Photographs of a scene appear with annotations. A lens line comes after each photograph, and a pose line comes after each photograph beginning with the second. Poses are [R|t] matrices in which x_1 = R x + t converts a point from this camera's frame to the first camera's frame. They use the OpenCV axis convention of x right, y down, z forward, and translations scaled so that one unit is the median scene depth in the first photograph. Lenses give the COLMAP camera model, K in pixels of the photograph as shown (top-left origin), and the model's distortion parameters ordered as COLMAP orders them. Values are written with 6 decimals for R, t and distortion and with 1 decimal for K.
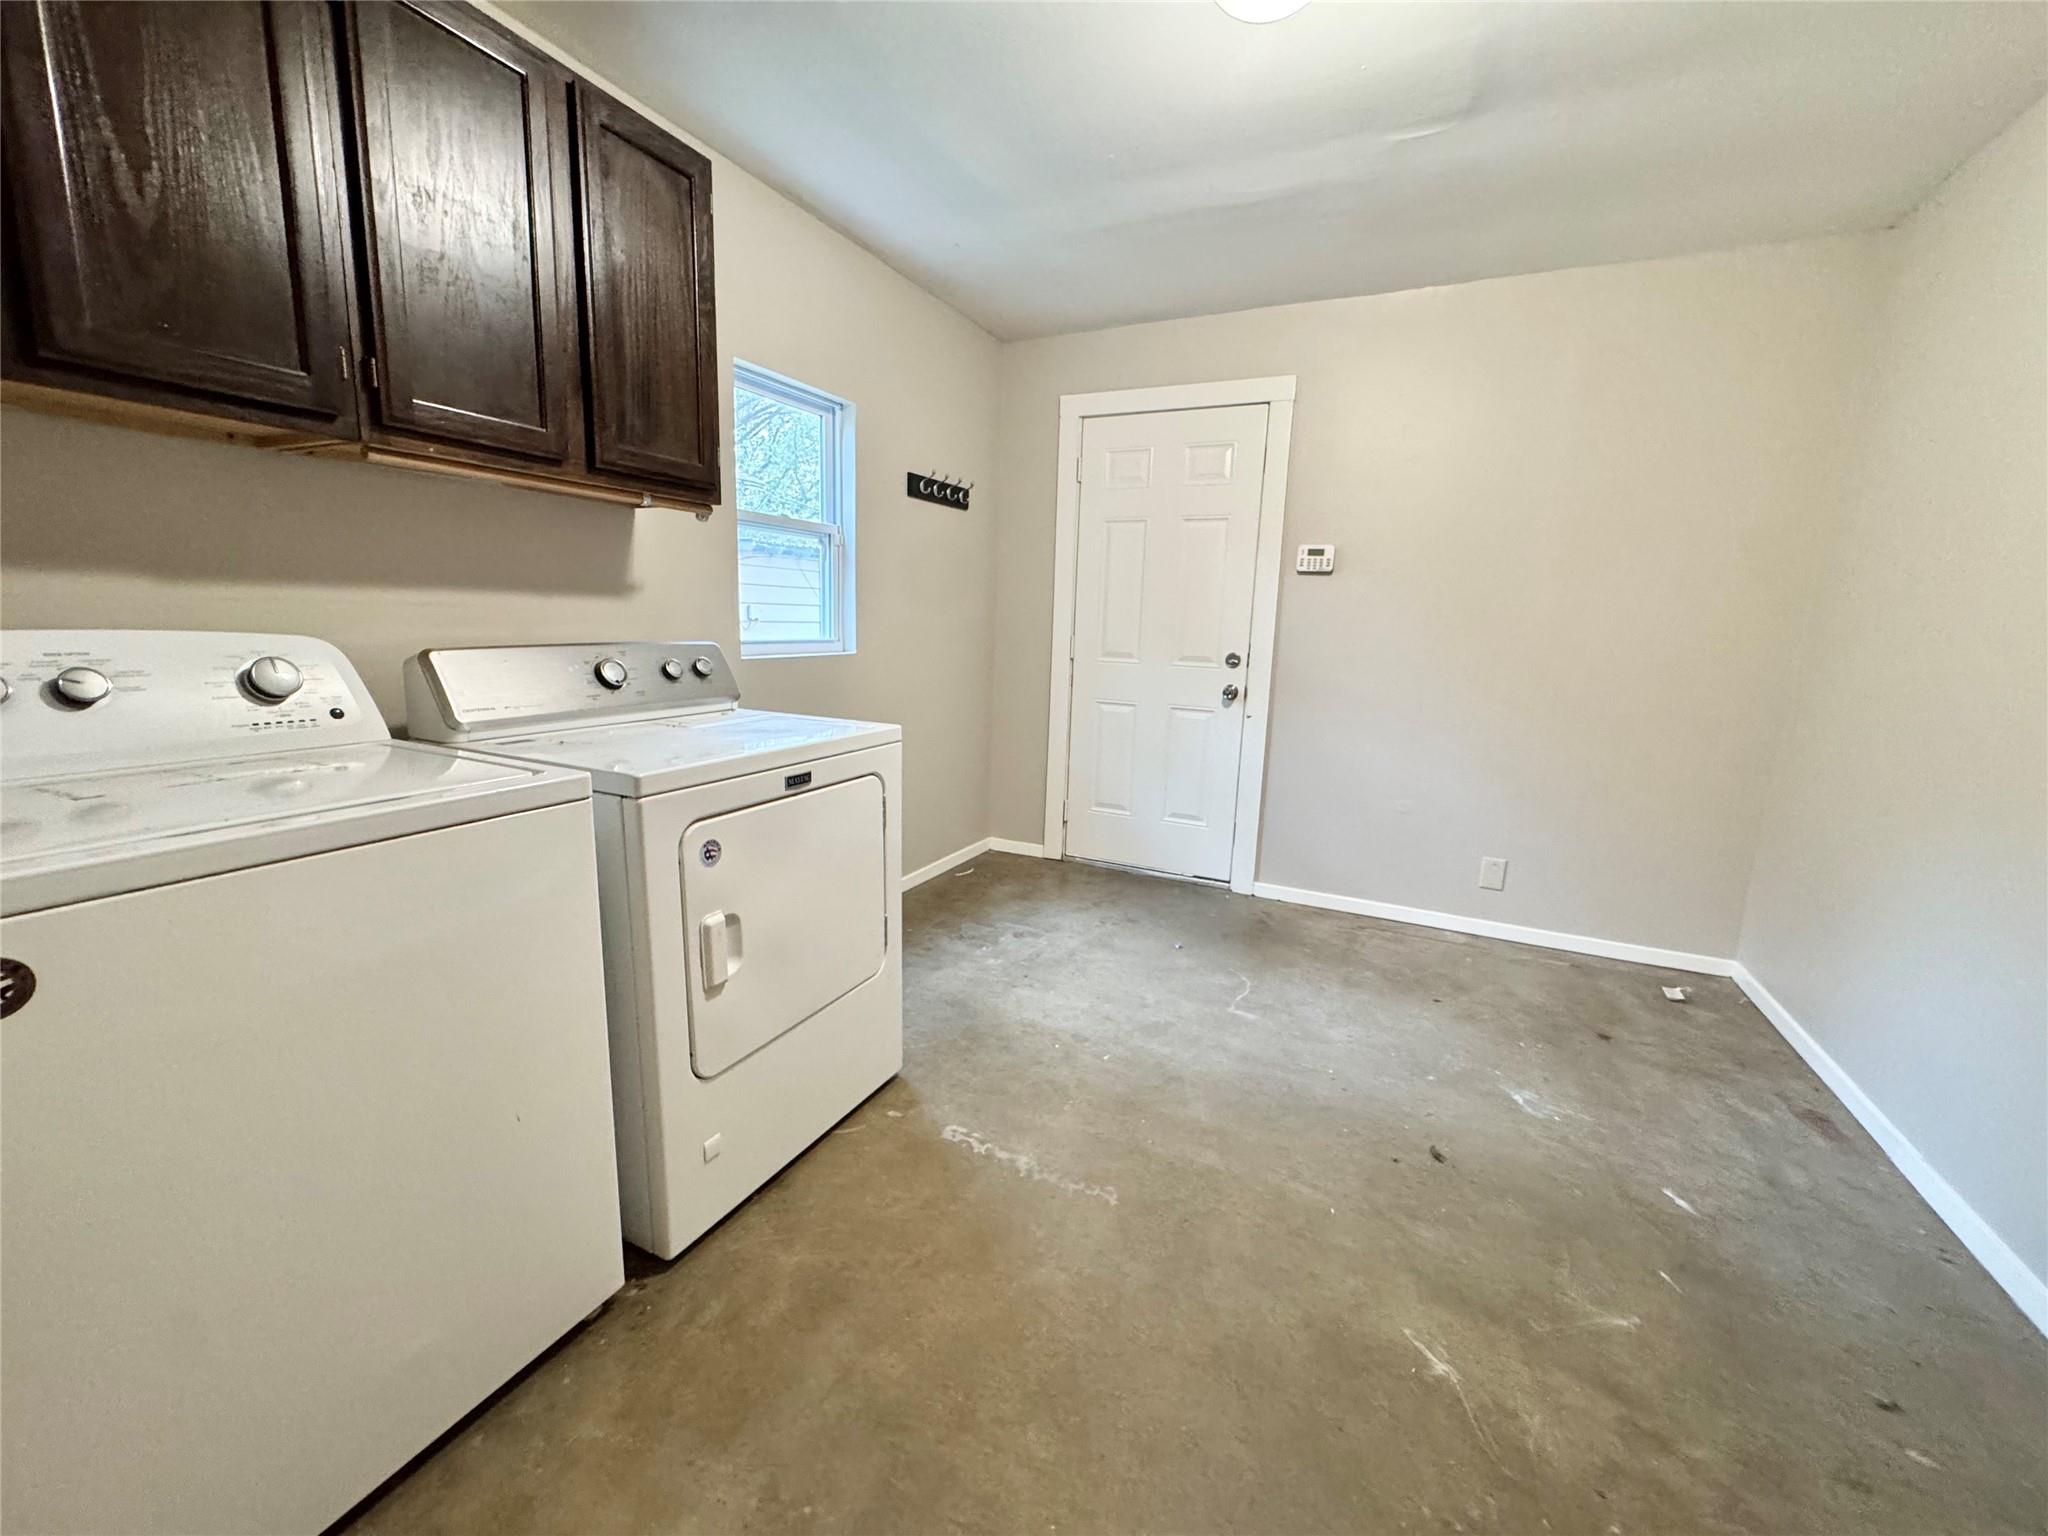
lens RADIAL K [[816.3, 0, 1013.6], [0, 816.3, 770.0], [0, 0, 1]] dist [-0.002352, -0.000044]
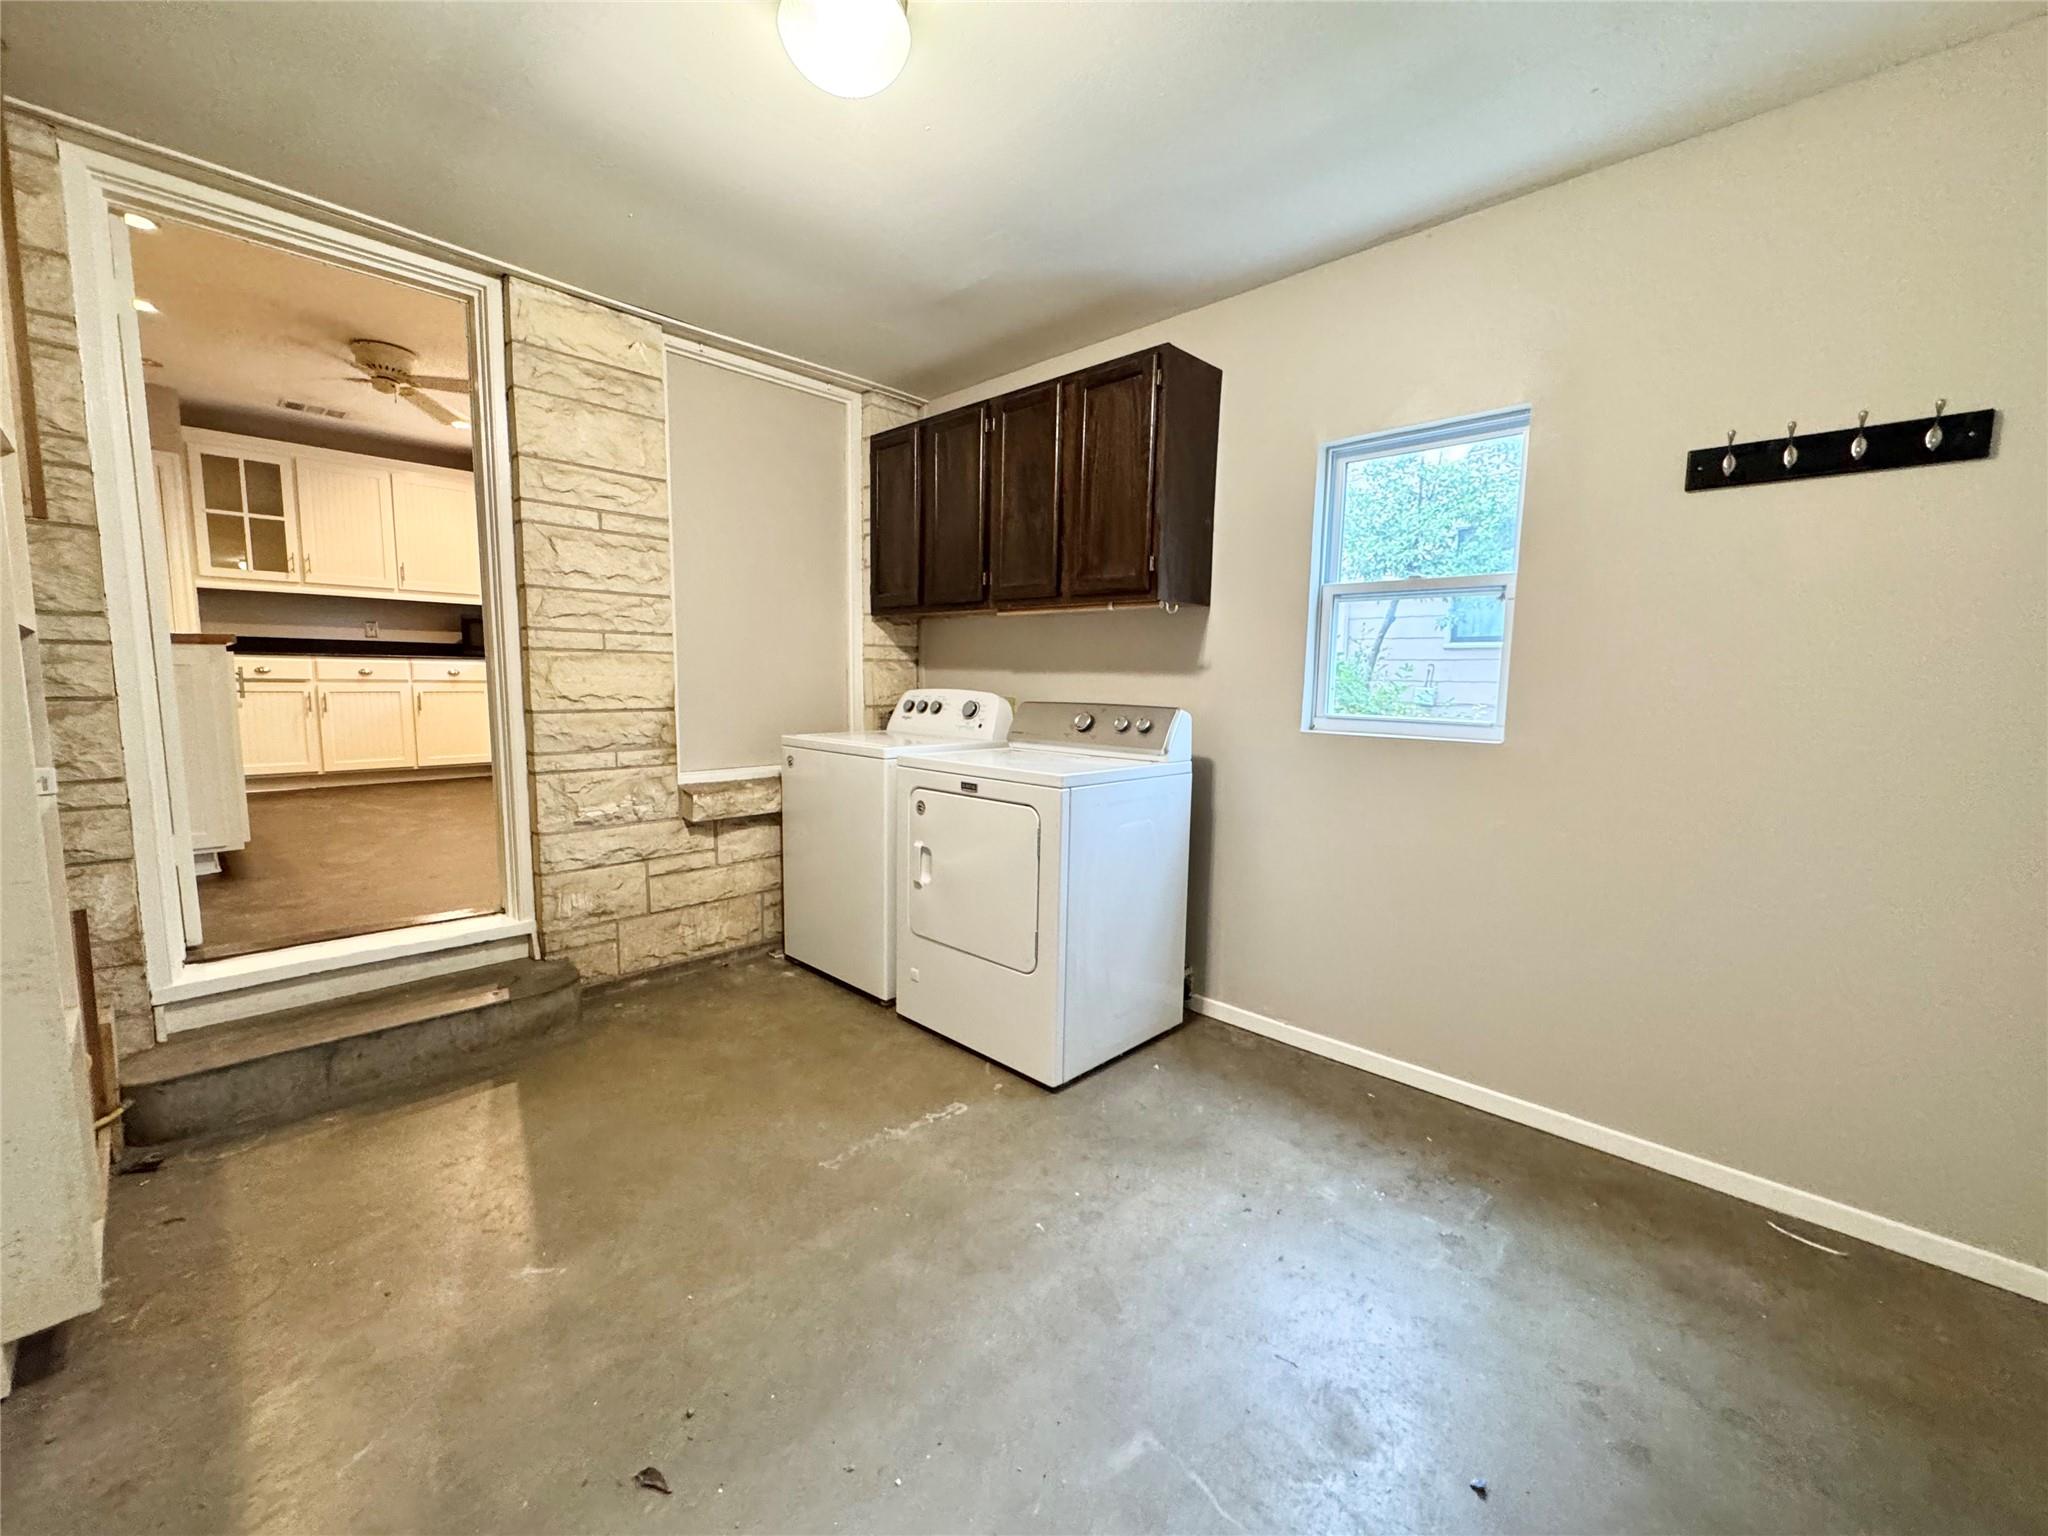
lens RADIAL K [[816.3, 0, 1028.6], [0, 816.3, 767.9], [0, 0, 1]] dist [-0.002352, -0.000044]
pose [[-0.292079, 0.073796, -0.953543, 0.928336], [-0.204497, 0.969142, 0.137642, -0.204760], [0.934276, 0.235199, -0.267975, 1.218245]]
